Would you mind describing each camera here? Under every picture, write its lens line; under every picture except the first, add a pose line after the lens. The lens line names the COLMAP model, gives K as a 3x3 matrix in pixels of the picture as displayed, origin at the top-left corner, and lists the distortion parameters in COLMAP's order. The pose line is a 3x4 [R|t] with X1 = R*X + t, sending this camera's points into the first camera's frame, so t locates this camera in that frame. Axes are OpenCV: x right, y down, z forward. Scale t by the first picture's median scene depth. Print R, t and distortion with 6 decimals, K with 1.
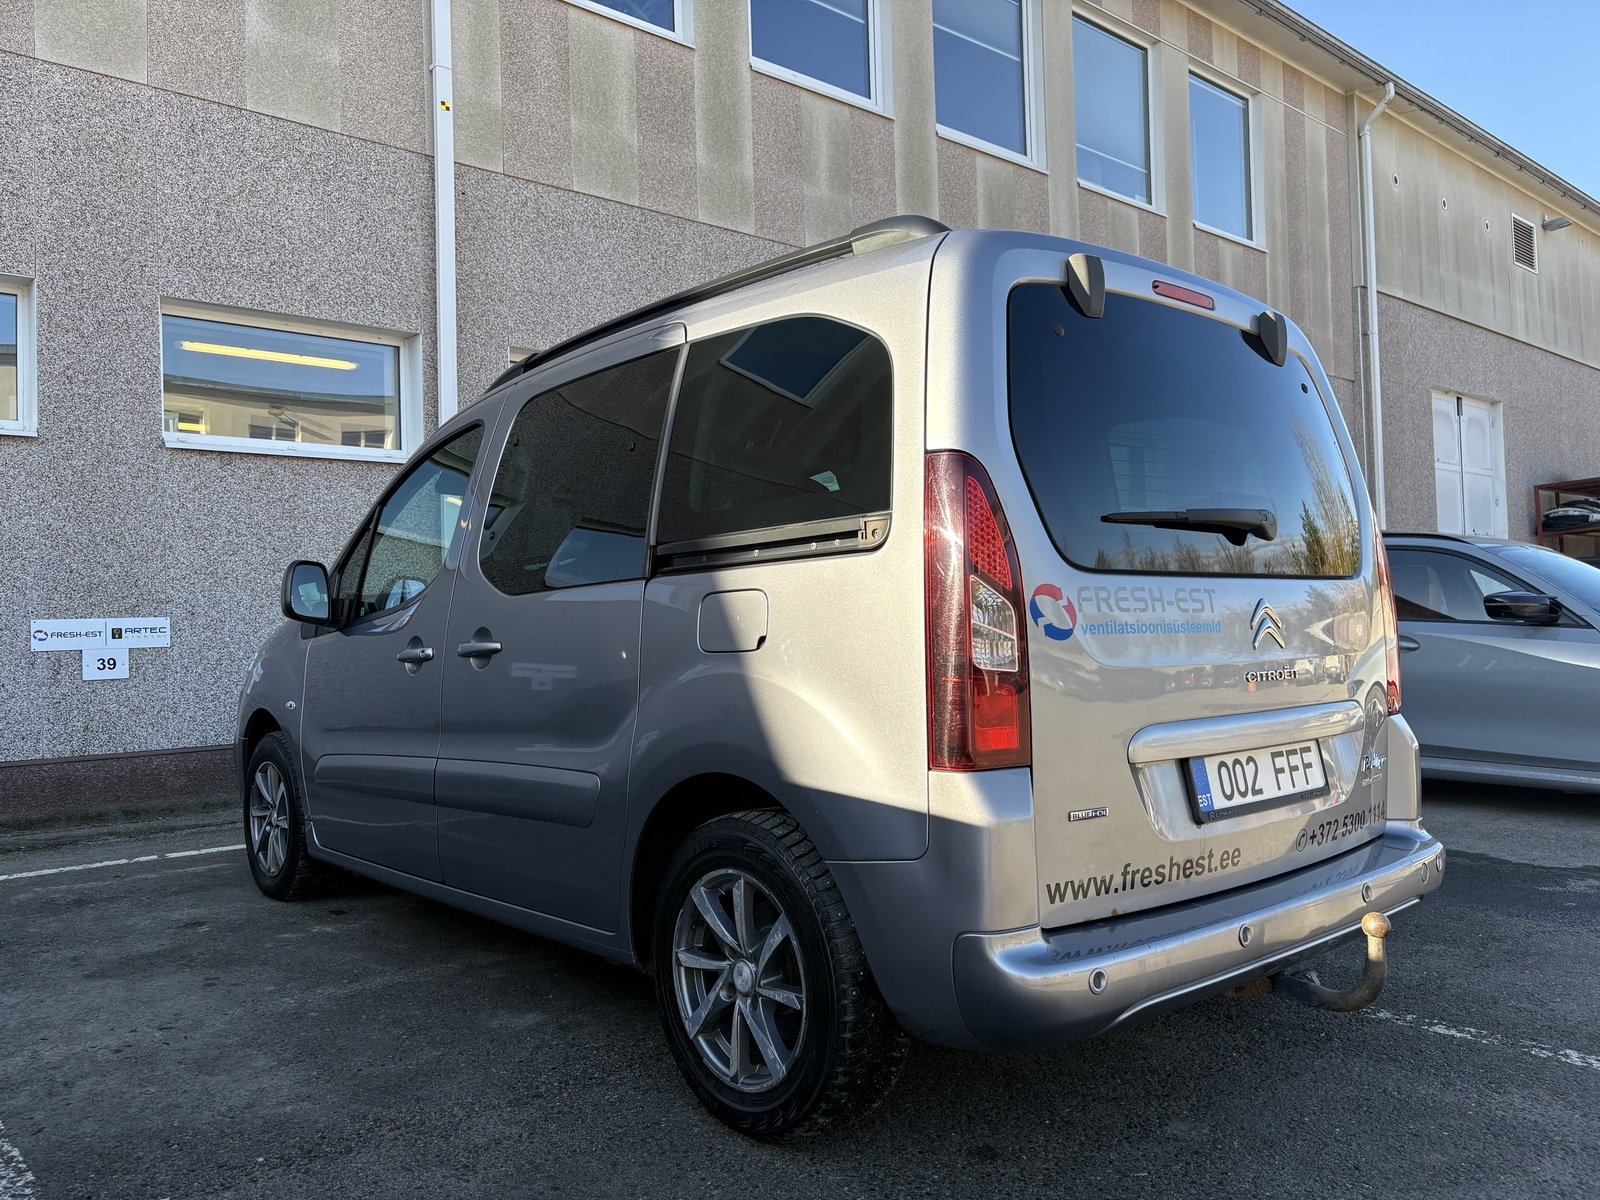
lens RADIAL K [[1194.2, 0, 802.0], [0, 1194.2, 531.8], [0, 0, 1]] dist [0.054084, -0.049070]
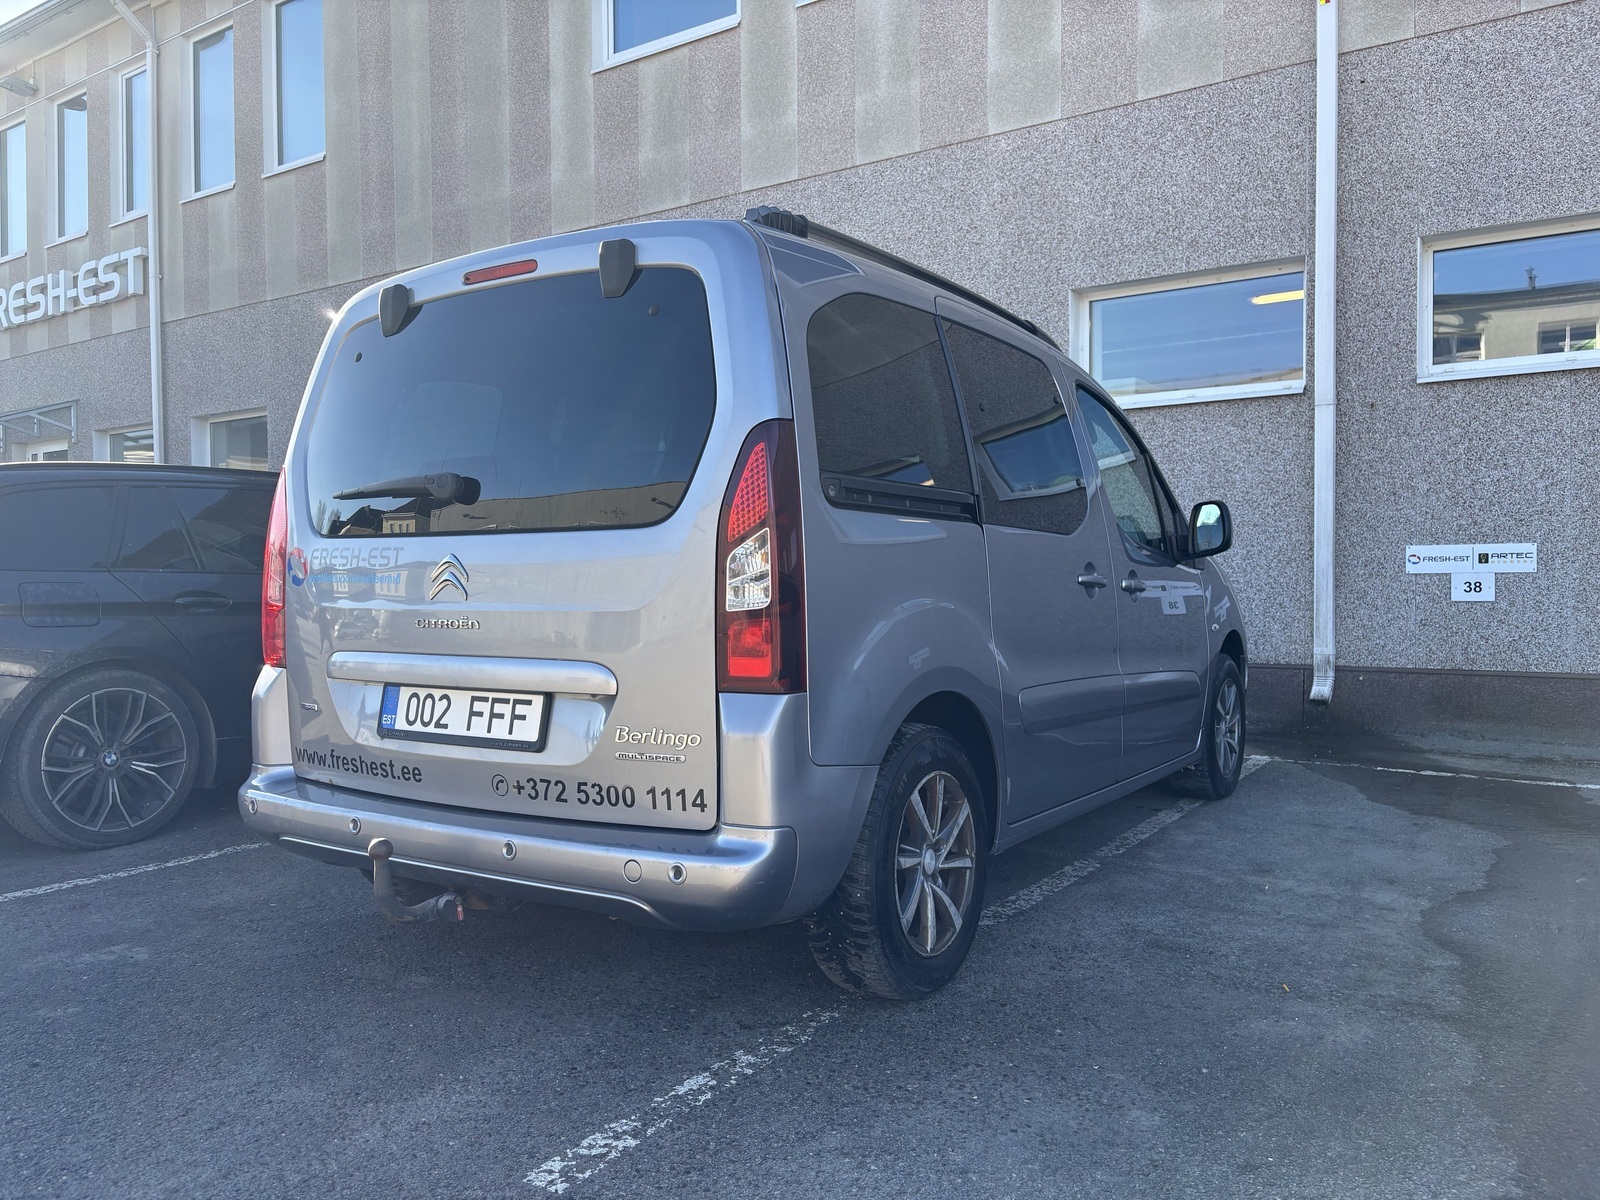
lens RADIAL K [[1192.3, 0, 799.6], [0, 1192.3, 542.9], [0, 0, 1]] dist [0.070858, -0.084378]
pose [[0.282528, -0.004564, -0.959248, 1.521668], [0.077418, 0.996835, 0.018059, 0.050209], [0.956130, -0.079365, 0.281988, 0.998321]]
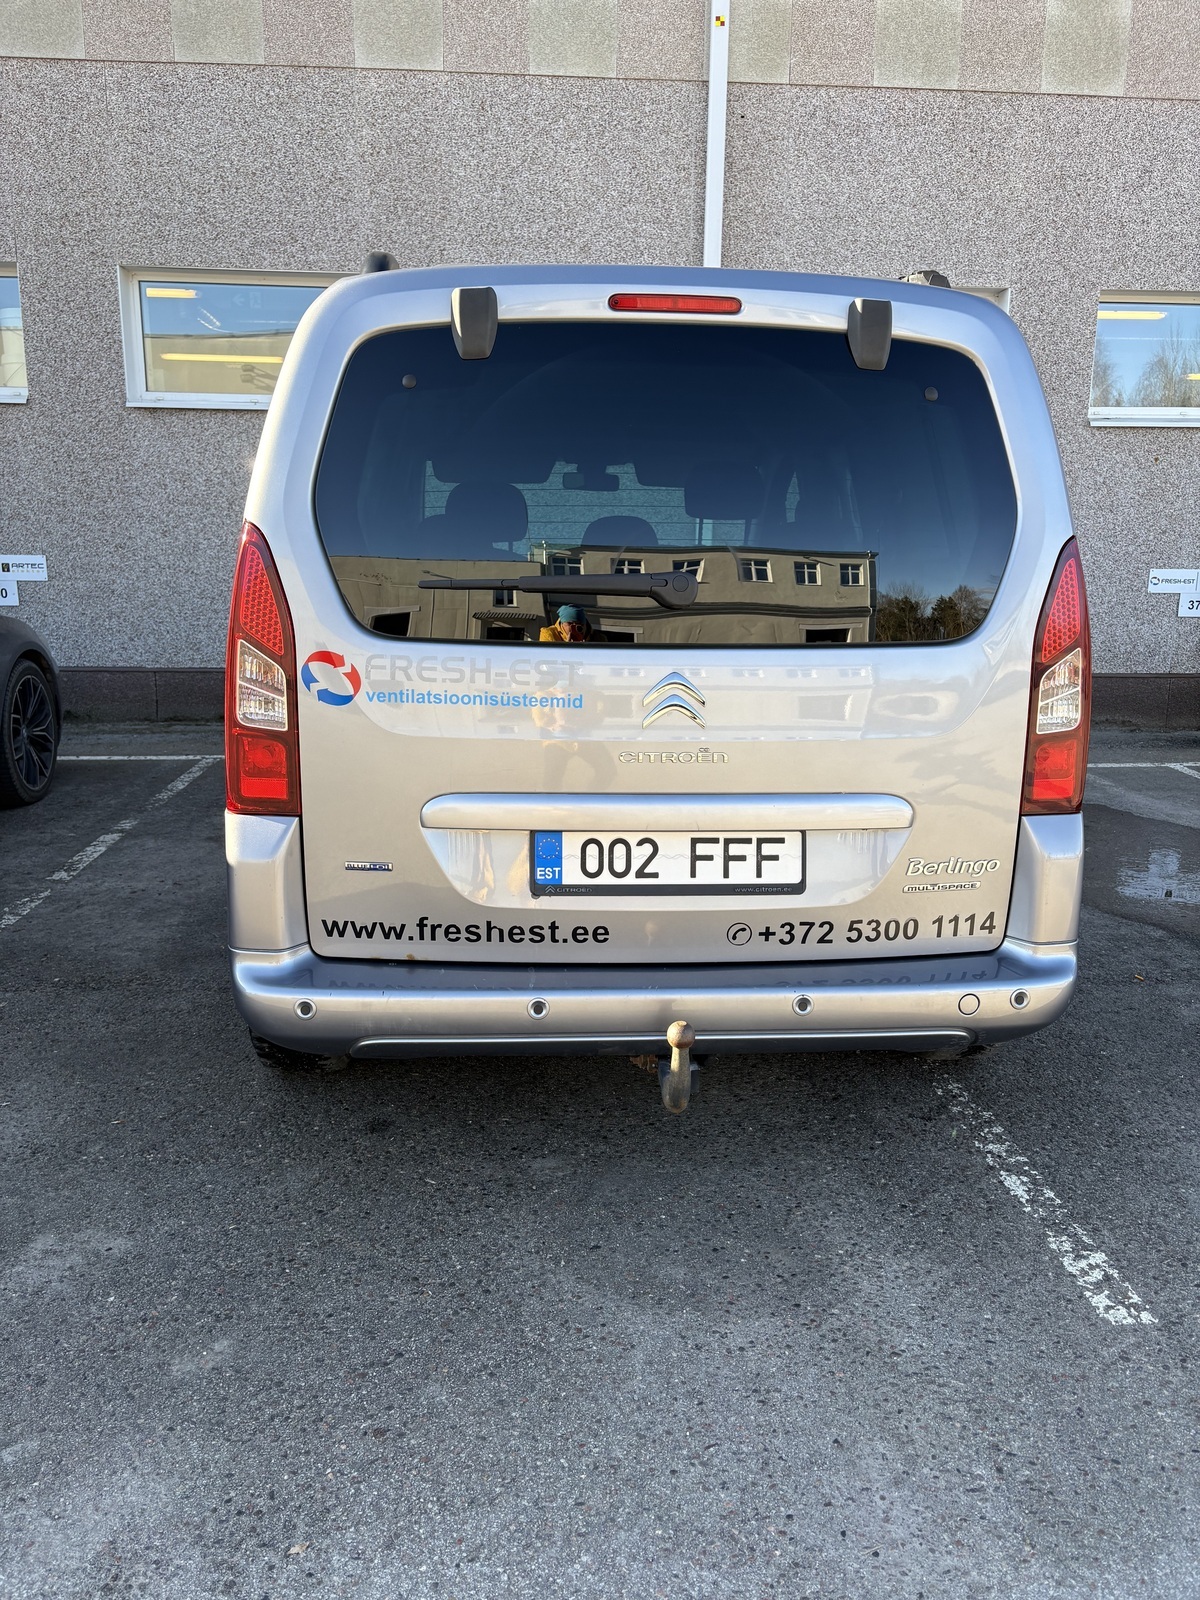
lens RADIAL K [[1225.0, 0, 614.2], [0, 1225.0, 741.3], [0, 0, 1]] dist [0.108908, -0.164078]
pose [[0.801156, 0.129290, -0.584323, 0.888058], [0.013759, 0.972148, 0.233966, -0.108957], [0.598298, -0.195482, 0.777063, 0.253960]]
